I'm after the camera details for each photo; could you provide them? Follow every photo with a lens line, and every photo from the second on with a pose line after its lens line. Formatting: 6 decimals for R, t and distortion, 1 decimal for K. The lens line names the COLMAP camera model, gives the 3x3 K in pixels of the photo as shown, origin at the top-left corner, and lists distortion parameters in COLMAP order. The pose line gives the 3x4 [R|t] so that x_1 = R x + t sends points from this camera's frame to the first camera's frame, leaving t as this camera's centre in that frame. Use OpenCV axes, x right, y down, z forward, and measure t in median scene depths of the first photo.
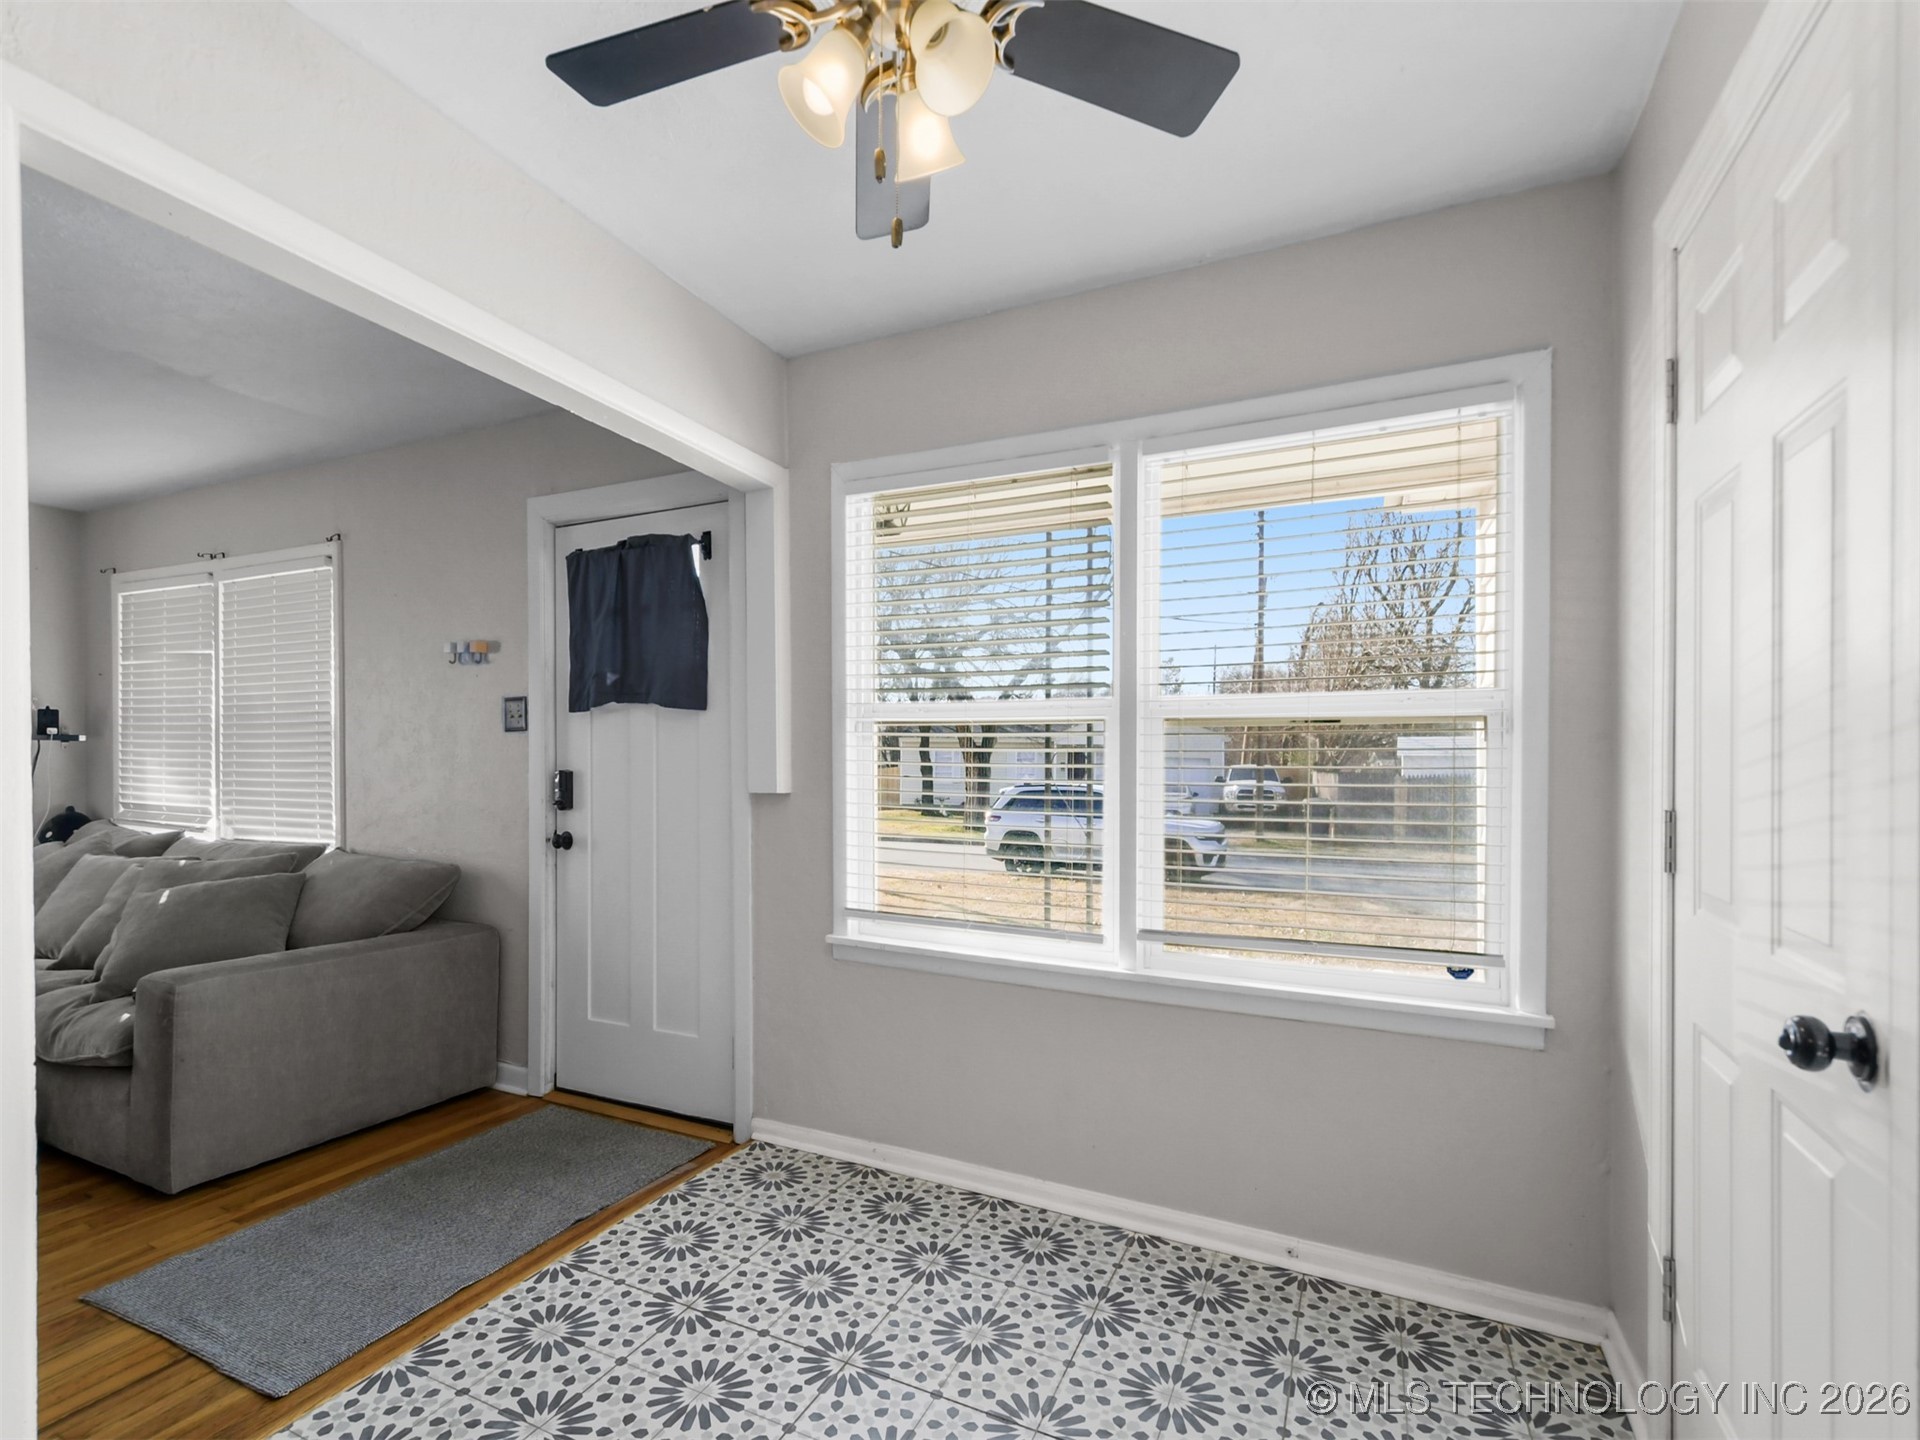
lens RADIAL K [[867.2, 0, 965.4], [0, 867.2, 768.0], [0, 0, 1]] dist [0.008219, -0.000479]
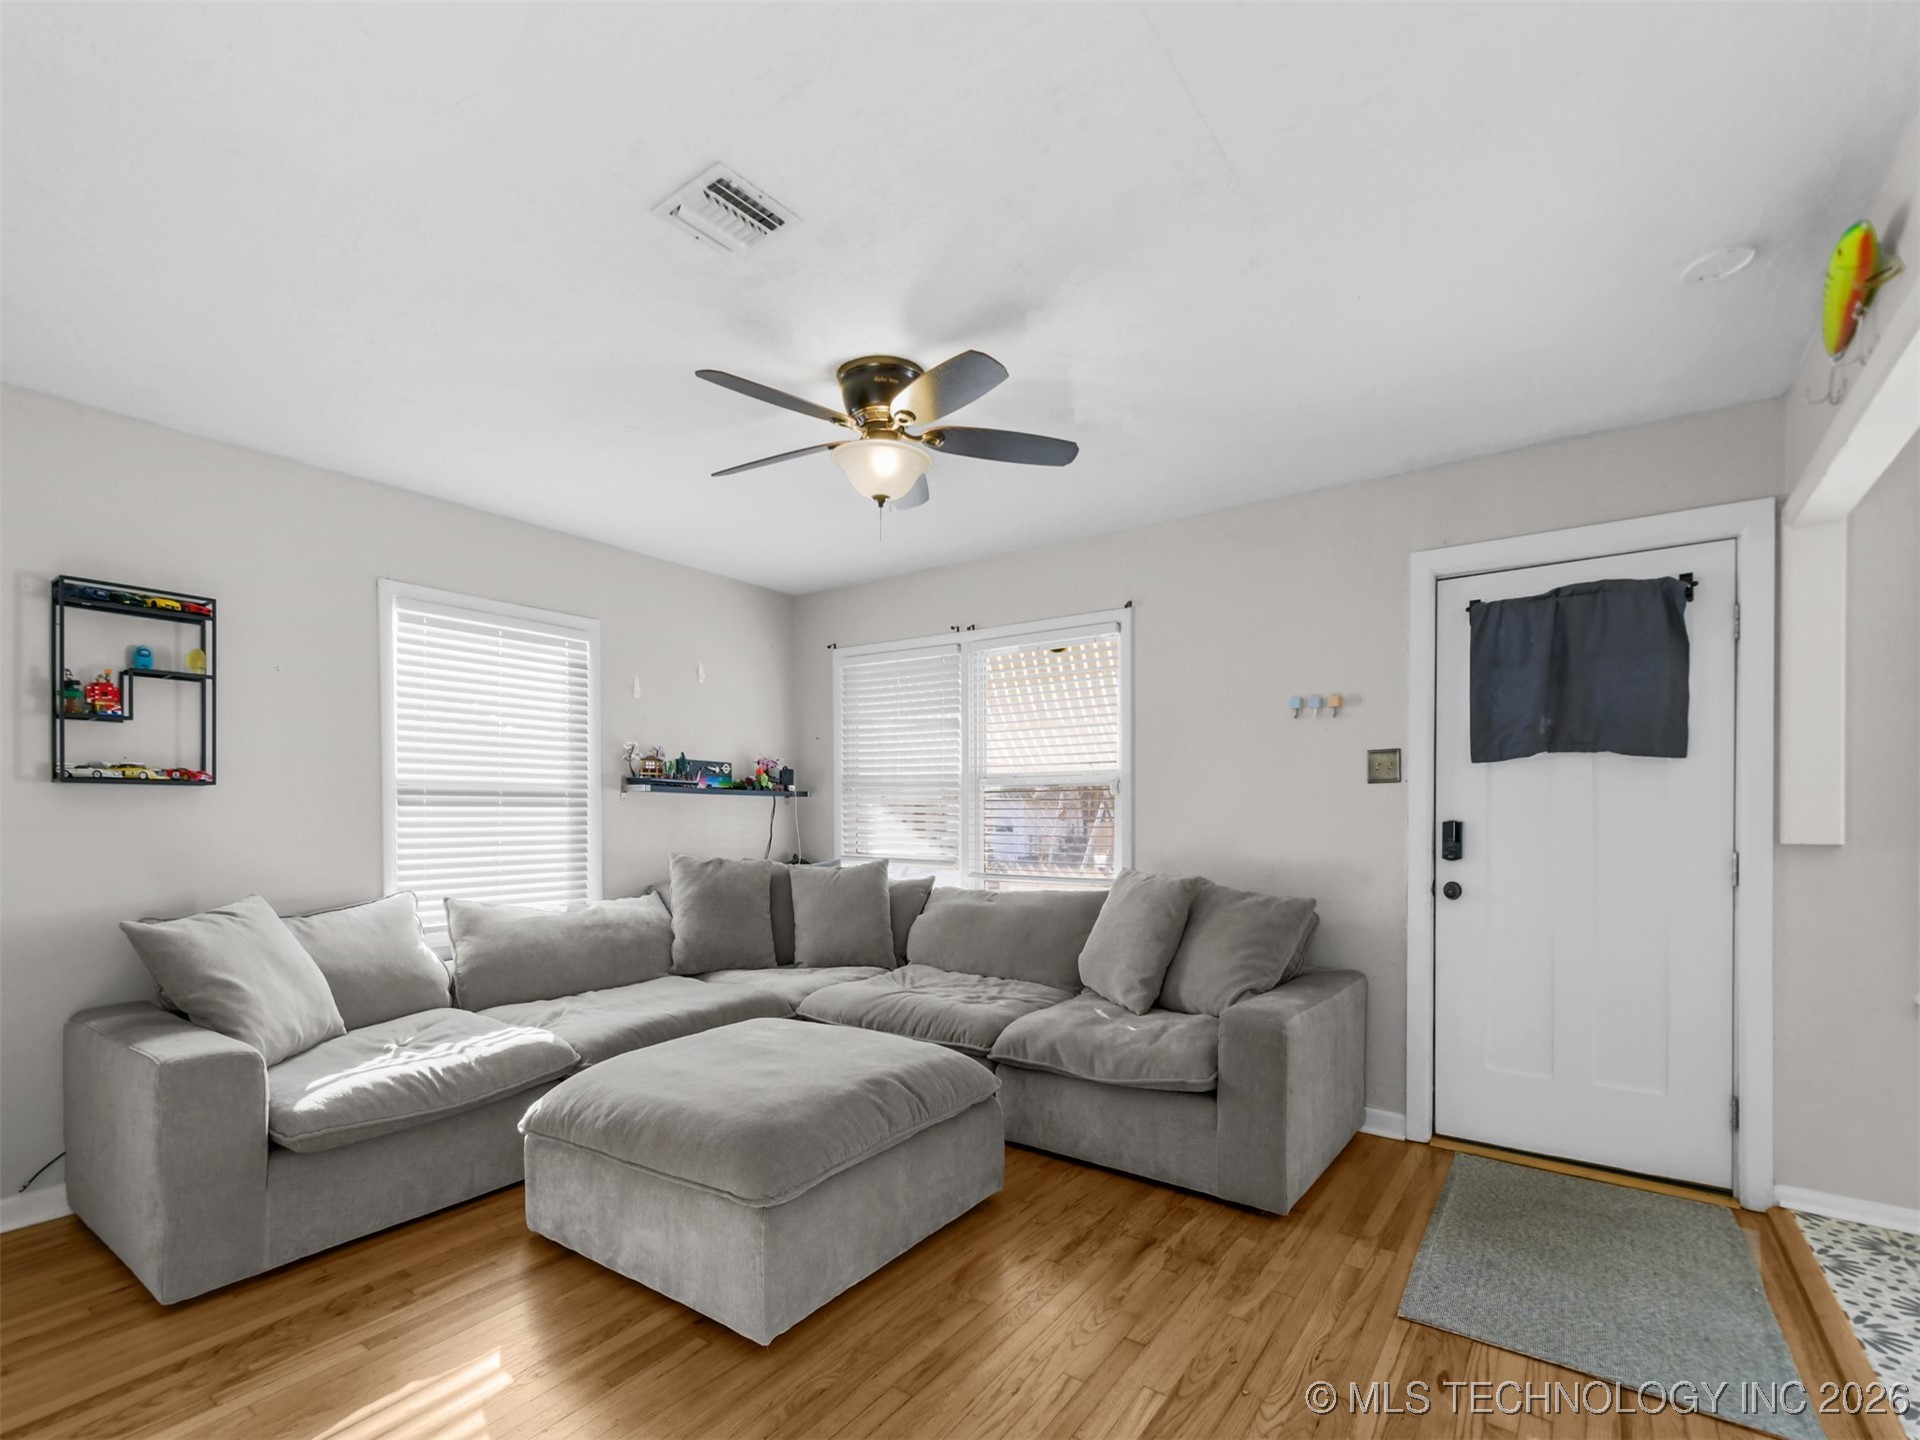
lens RADIAL K [[867.2, 0, 958.2], [0, 867.2, 806.4], [0, 0, 1]] dist [0.008219, -0.000479]
pose [[0.979965, -0.008776, -0.198977, -0.822761], [0.006709, 0.999916, -0.011058, -0.005698], [0.199058, 0.009502, 0.979942, -0.104394]]
